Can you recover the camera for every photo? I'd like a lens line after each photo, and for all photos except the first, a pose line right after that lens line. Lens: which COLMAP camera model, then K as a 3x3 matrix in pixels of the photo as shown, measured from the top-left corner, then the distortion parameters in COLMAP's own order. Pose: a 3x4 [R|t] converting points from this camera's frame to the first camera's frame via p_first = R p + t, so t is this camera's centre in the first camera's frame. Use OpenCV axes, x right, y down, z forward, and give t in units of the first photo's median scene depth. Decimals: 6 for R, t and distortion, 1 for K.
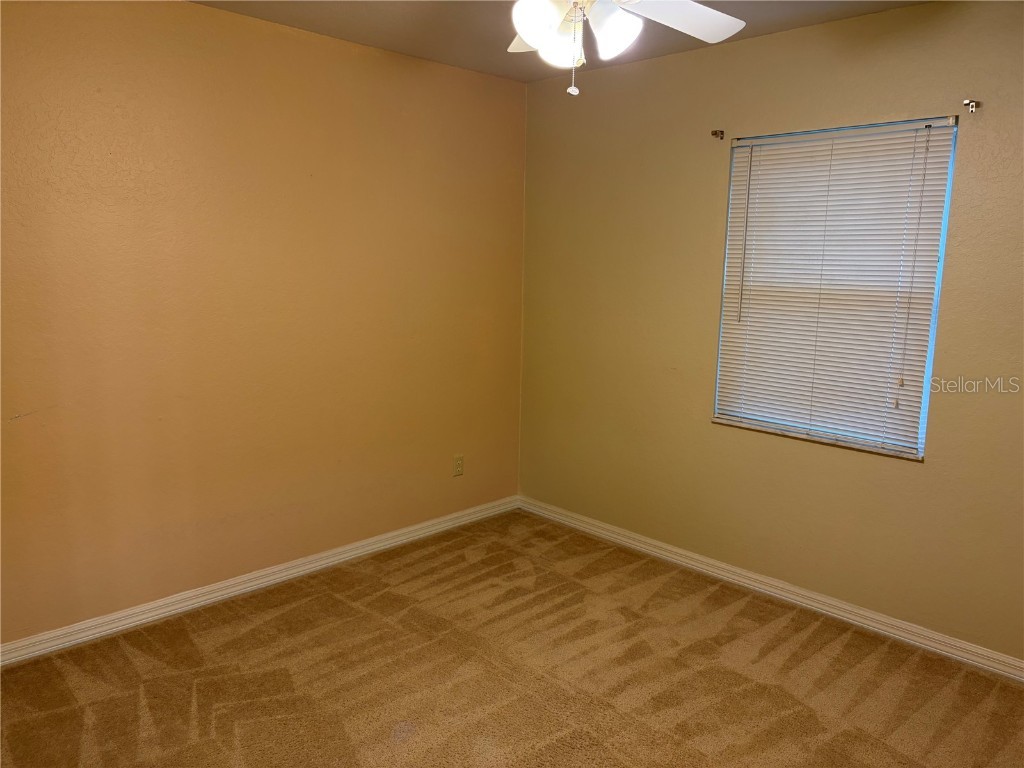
lens RADIAL K [[765.9, 0, 512.0], [0, 765.9, 384.0], [0, 0, 1]] dist [0.003856, 0.001679]
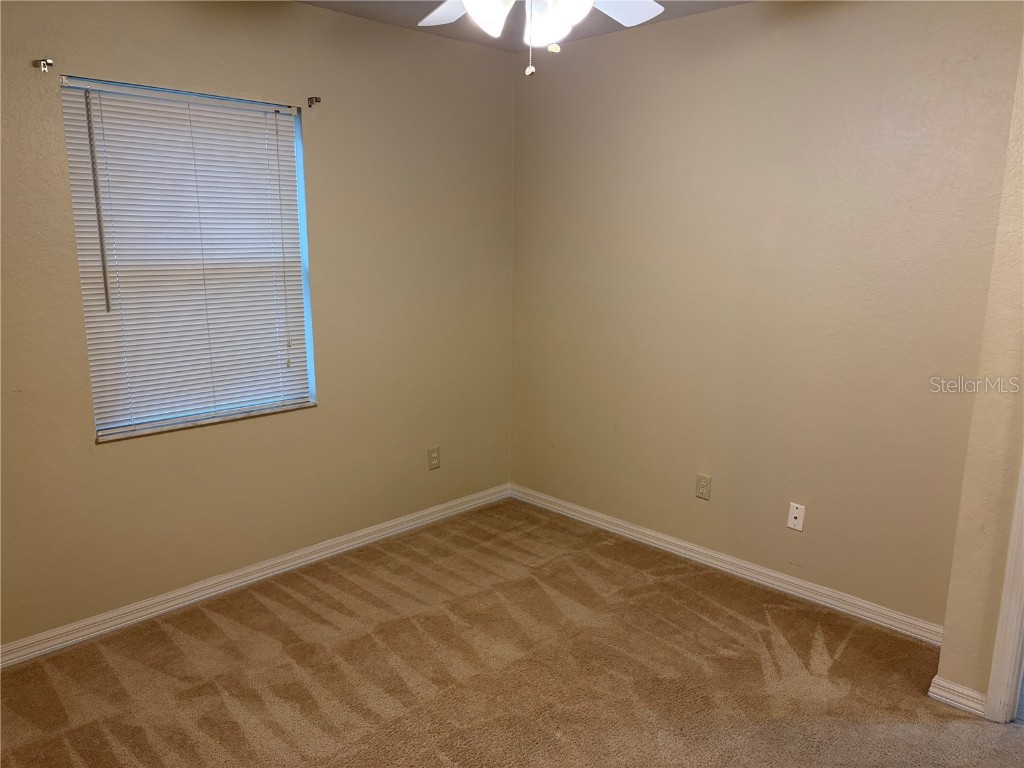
lens RADIAL K [[761.2, 0, 512.0], [0, 761.2, 384.0], [0, 0, 1]] dist [0.045275, -0.029554]
pose [[-0.006793, -0.214151, 0.976777, -0.608052], [0.159400, 0.964078, 0.212475, -0.132380], [-0.987191, 0.157142, 0.027586, 0.671218]]
